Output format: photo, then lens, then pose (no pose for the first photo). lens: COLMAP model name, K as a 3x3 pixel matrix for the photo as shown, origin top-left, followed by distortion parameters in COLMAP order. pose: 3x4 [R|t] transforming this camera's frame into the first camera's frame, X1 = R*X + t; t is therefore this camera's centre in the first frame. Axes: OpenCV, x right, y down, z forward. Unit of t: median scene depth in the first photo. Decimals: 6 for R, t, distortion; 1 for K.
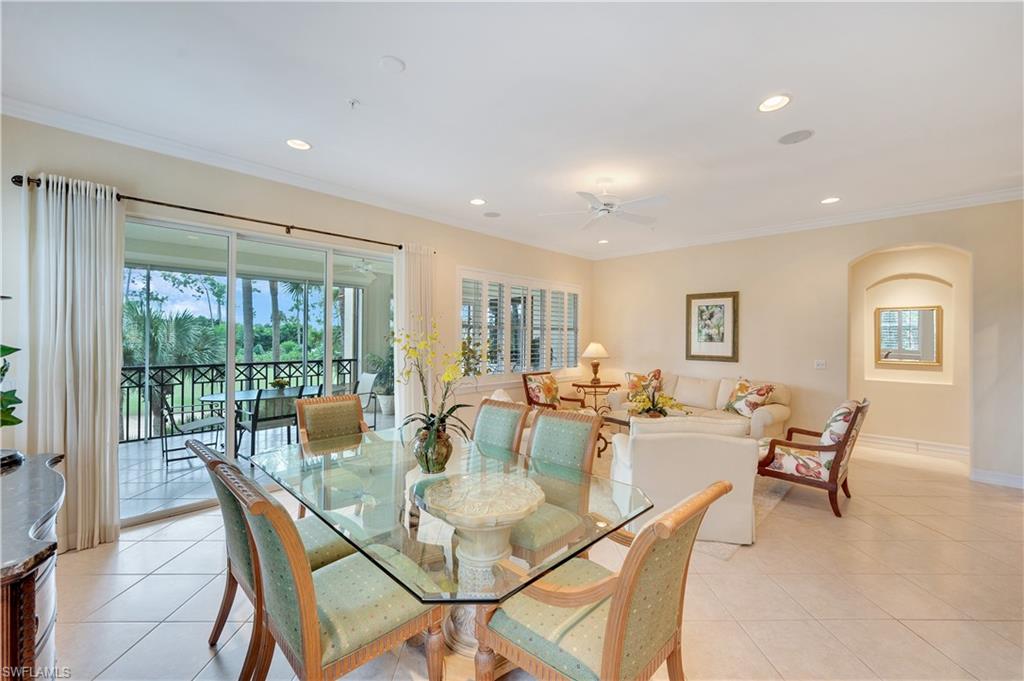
lens RADIAL K [[407.9, 0, 509.9], [0, 407.9, 336.4], [0, 0, 1]] dist [-0.000420, -0.000359]
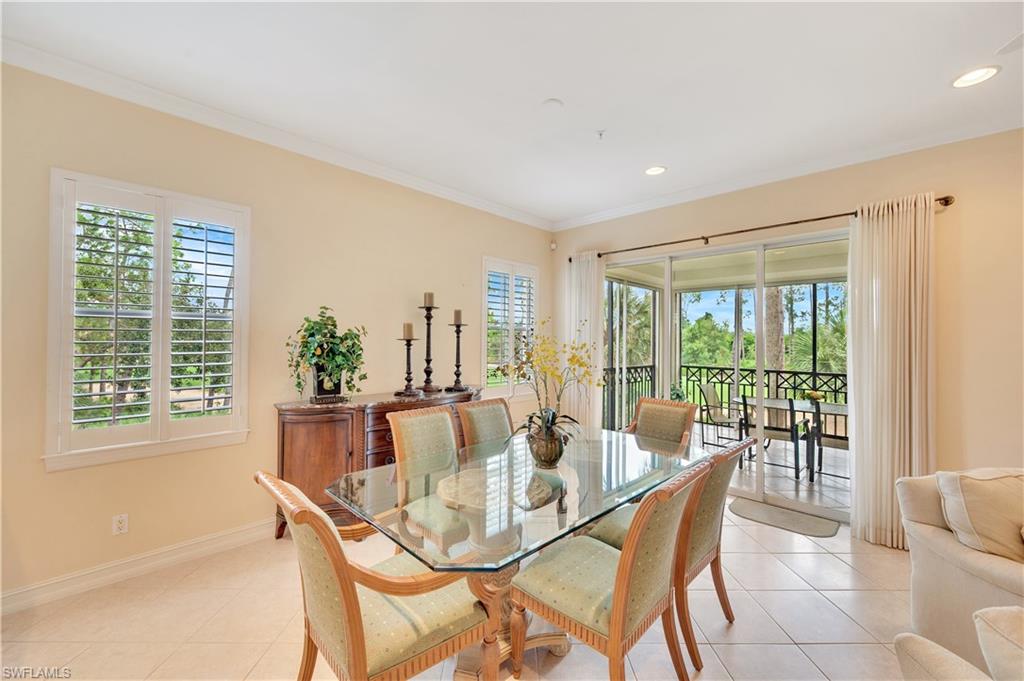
lens RADIAL K [[416.1, 0, 512.4], [0, 416.1, 336.2], [0, 0, 1]] dist [0.001130, 0.000016]
pose [[-0.008199, -0.012401, -0.999889, 0.433983], [-0.010964, 0.999864, -0.012311, 0.002098], [0.999906, 0.010861, -0.008334, 0.422096]]
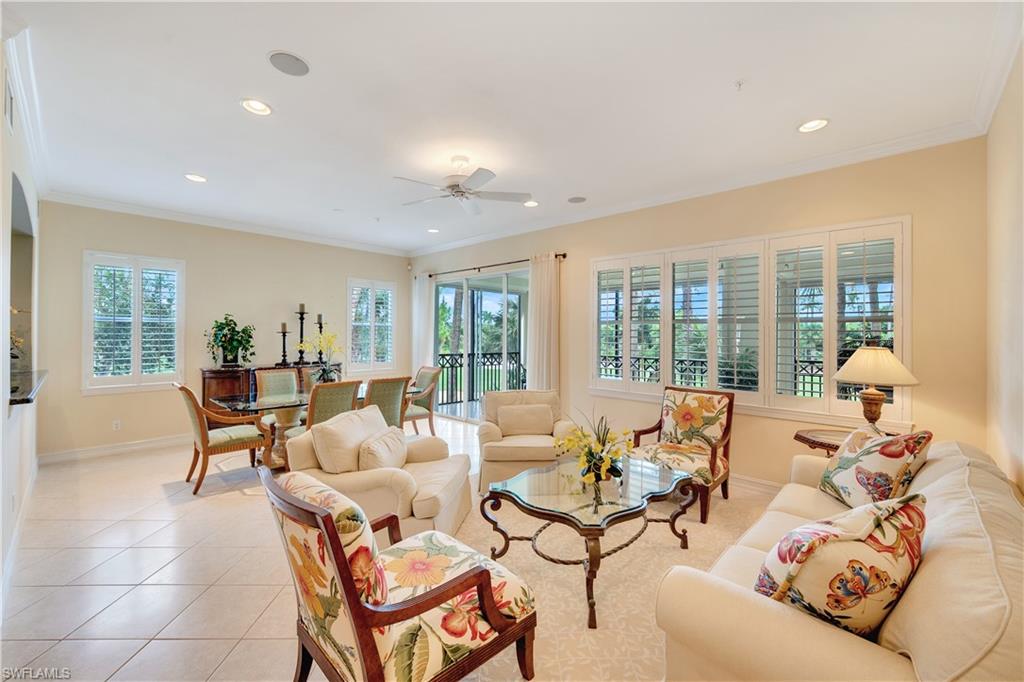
lens RADIAL K [[416.1, 0, 490.5], [0, 416.1, 331.2], [0, 0, 1]] dist [0.001130, 0.000016]
pose [[-0.007723, -0.012358, -0.999894, 0.947332], [-0.005732, 0.999908, -0.012314, 0.009199], [0.999954, 0.005636, -0.007793, 0.867434]]
